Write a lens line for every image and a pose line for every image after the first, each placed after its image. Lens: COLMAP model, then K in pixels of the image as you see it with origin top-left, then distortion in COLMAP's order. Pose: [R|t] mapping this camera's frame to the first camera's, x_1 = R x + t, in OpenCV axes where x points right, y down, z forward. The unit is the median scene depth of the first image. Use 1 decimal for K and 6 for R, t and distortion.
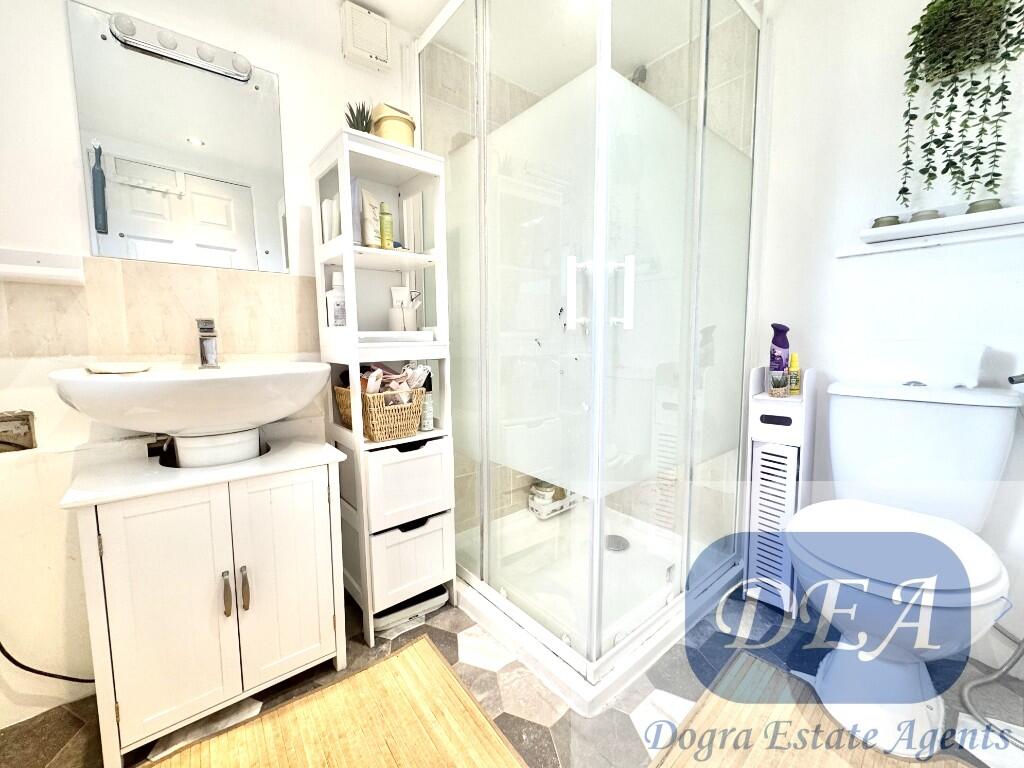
lens RADIAL K [[416.4, 0, 512.0], [0, 416.4, 384.0], [0, 0, 1]] dist [-0.000551, -0.000140]
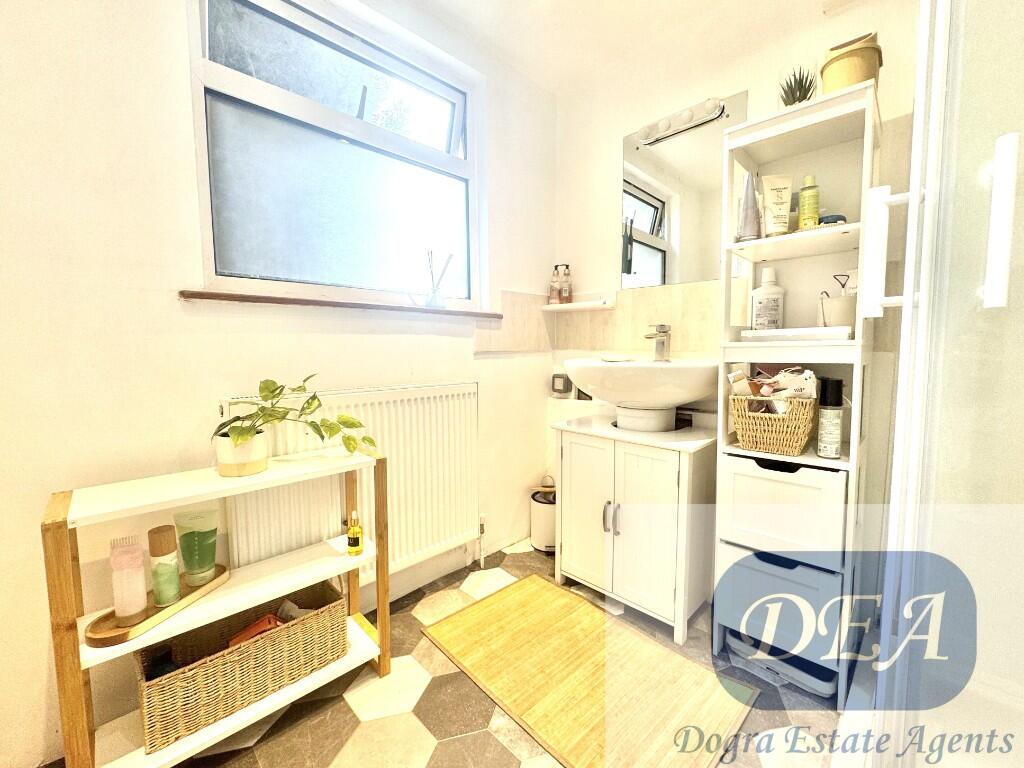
lens RADIAL K [[424.9, 0, 511.5], [0, 424.9, 377.9], [0, 0, 1]] dist [-0.000697, -0.000038]
pose [[0.094959, 0.082806, -0.992031, 0.578821], [-0.090632, 0.993115, 0.074221, -0.042945], [0.991347, 0.082861, 0.101810, 0.393033]]
